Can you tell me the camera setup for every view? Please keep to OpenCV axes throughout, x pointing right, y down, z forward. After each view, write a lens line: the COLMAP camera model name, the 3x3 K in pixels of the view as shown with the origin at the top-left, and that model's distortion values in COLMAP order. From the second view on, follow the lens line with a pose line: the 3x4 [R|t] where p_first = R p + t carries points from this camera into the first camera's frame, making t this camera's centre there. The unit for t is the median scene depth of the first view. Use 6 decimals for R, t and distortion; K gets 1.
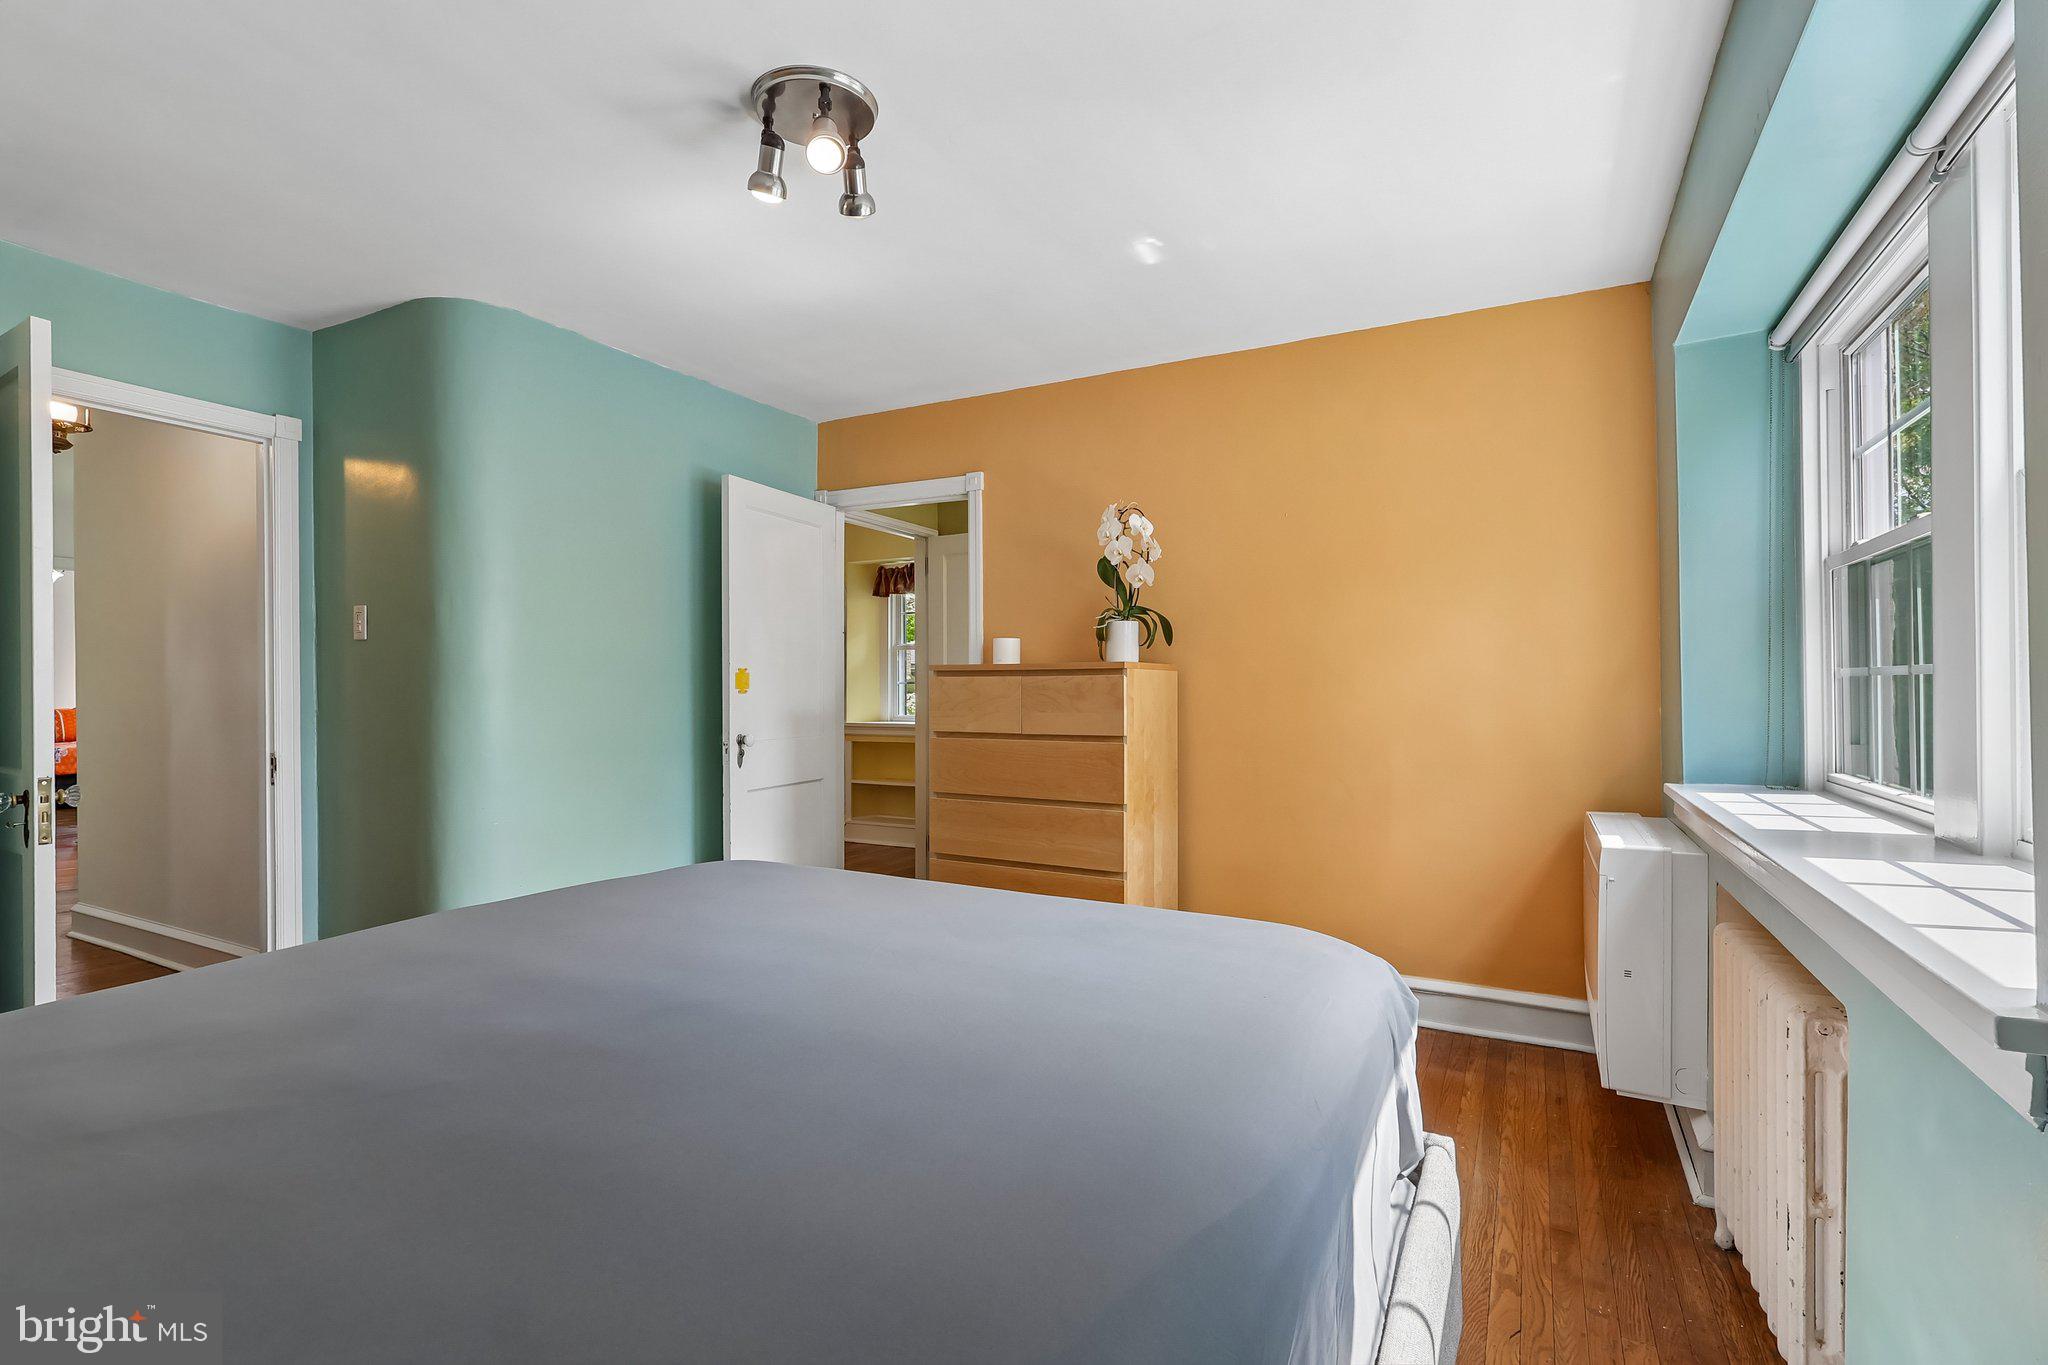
lens RADIAL K [[950.8, 0, 1021.3], [0, 950.8, 679.7], [0, 0, 1]] dist [0.001615, -0.000737]
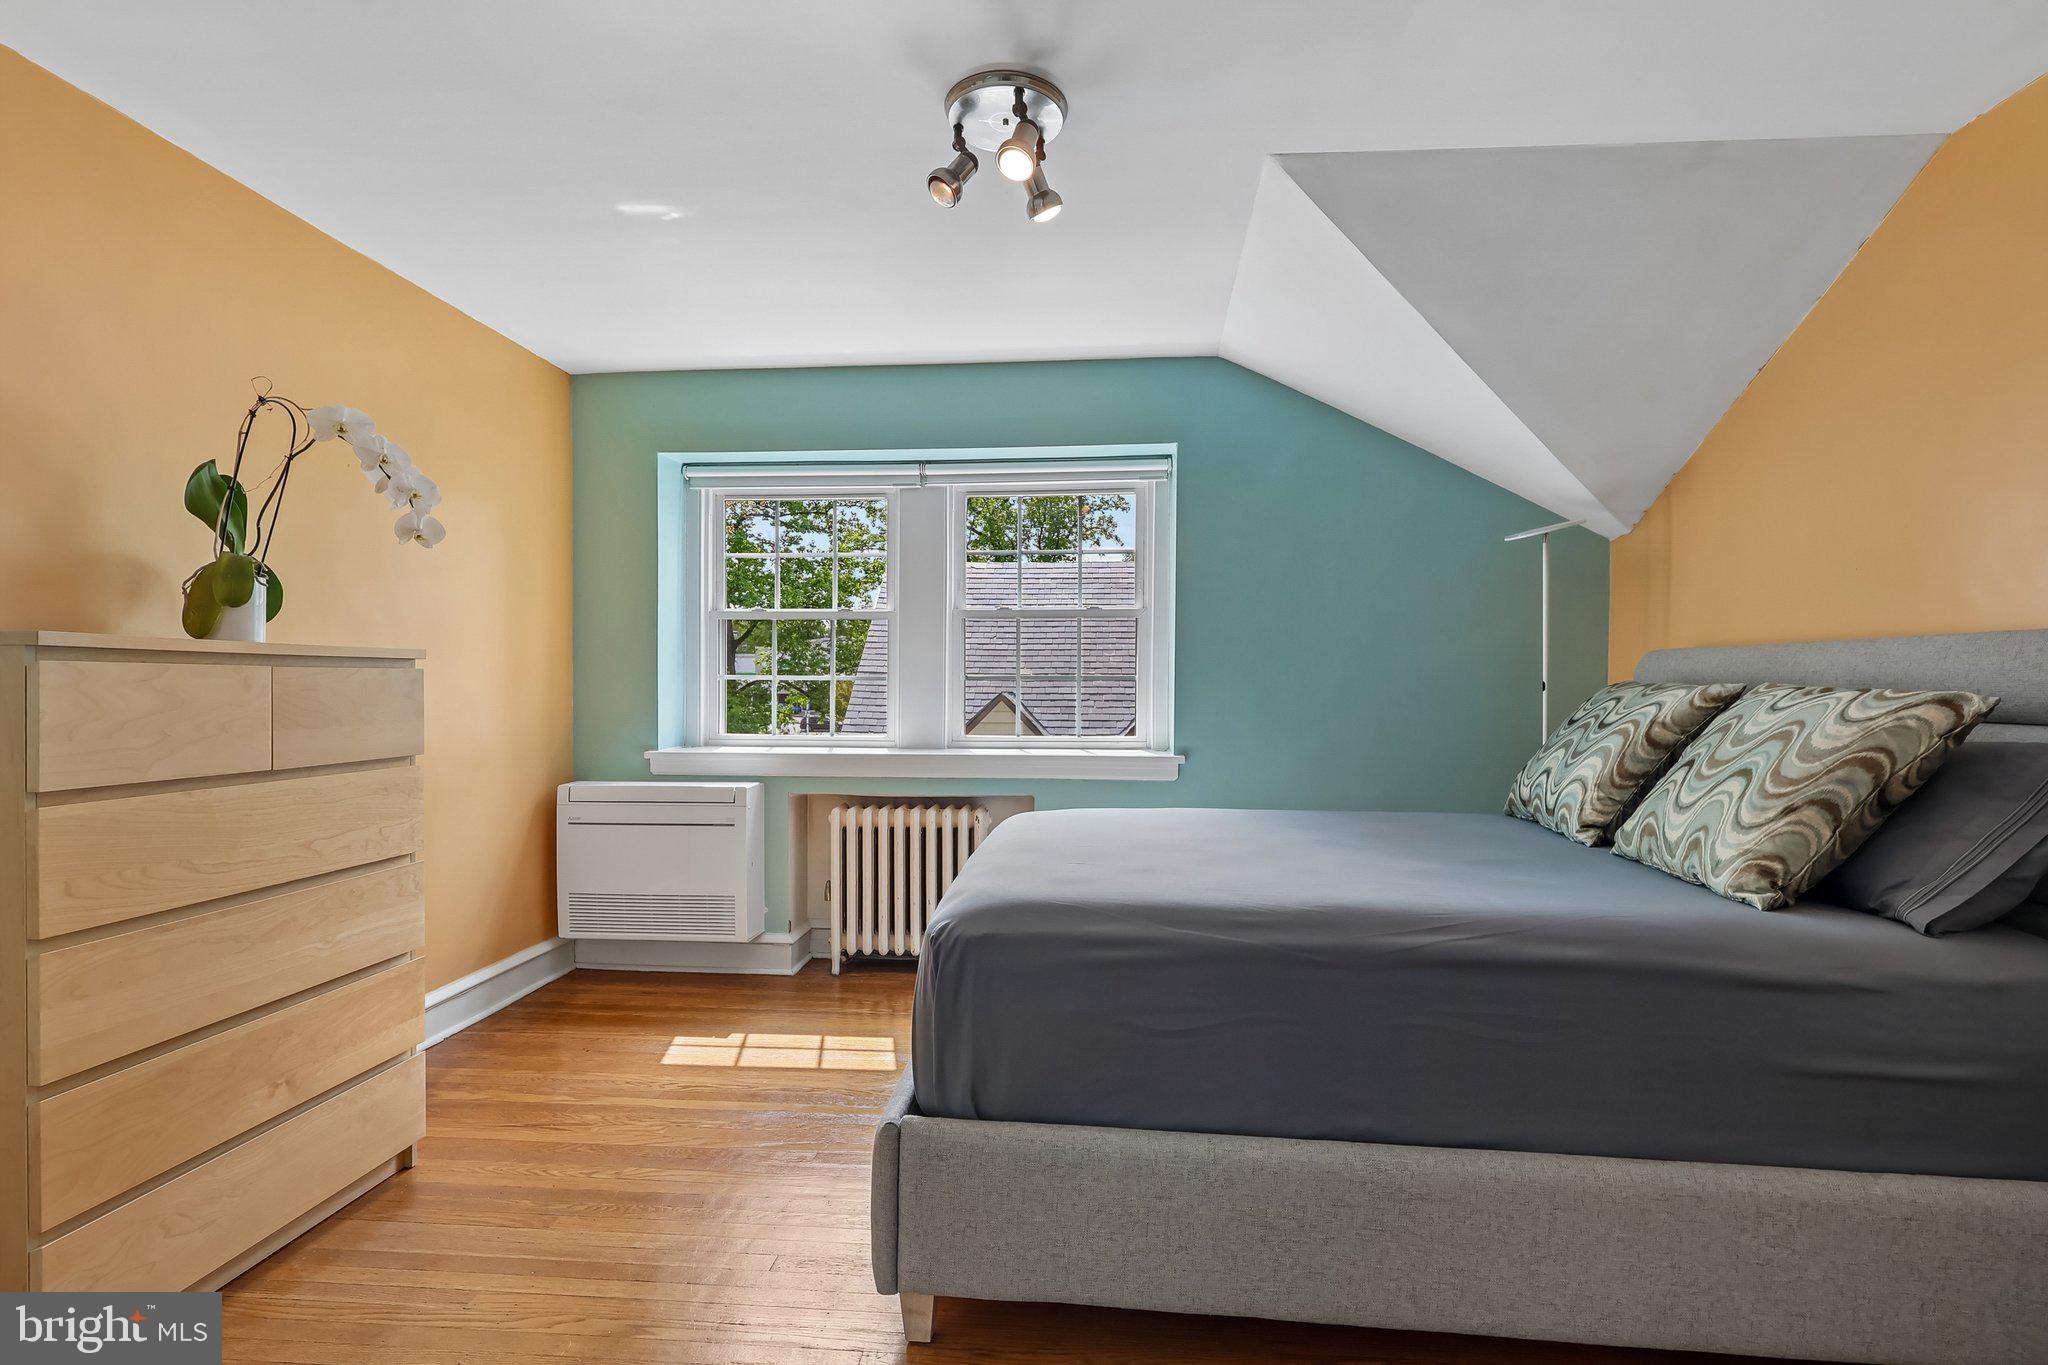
lens RADIAL K [[950.8, 0, 1033.6], [0, 950.8, 681.4], [0, 0, 1]] dist [0.001615, -0.000737]
pose [[-0.393541, -0.000470, 0.919307, -0.891409], [-0.004309, 0.999990, -0.001333, 0.005298], [-0.919297, -0.004485, -0.393539, 1.055773]]
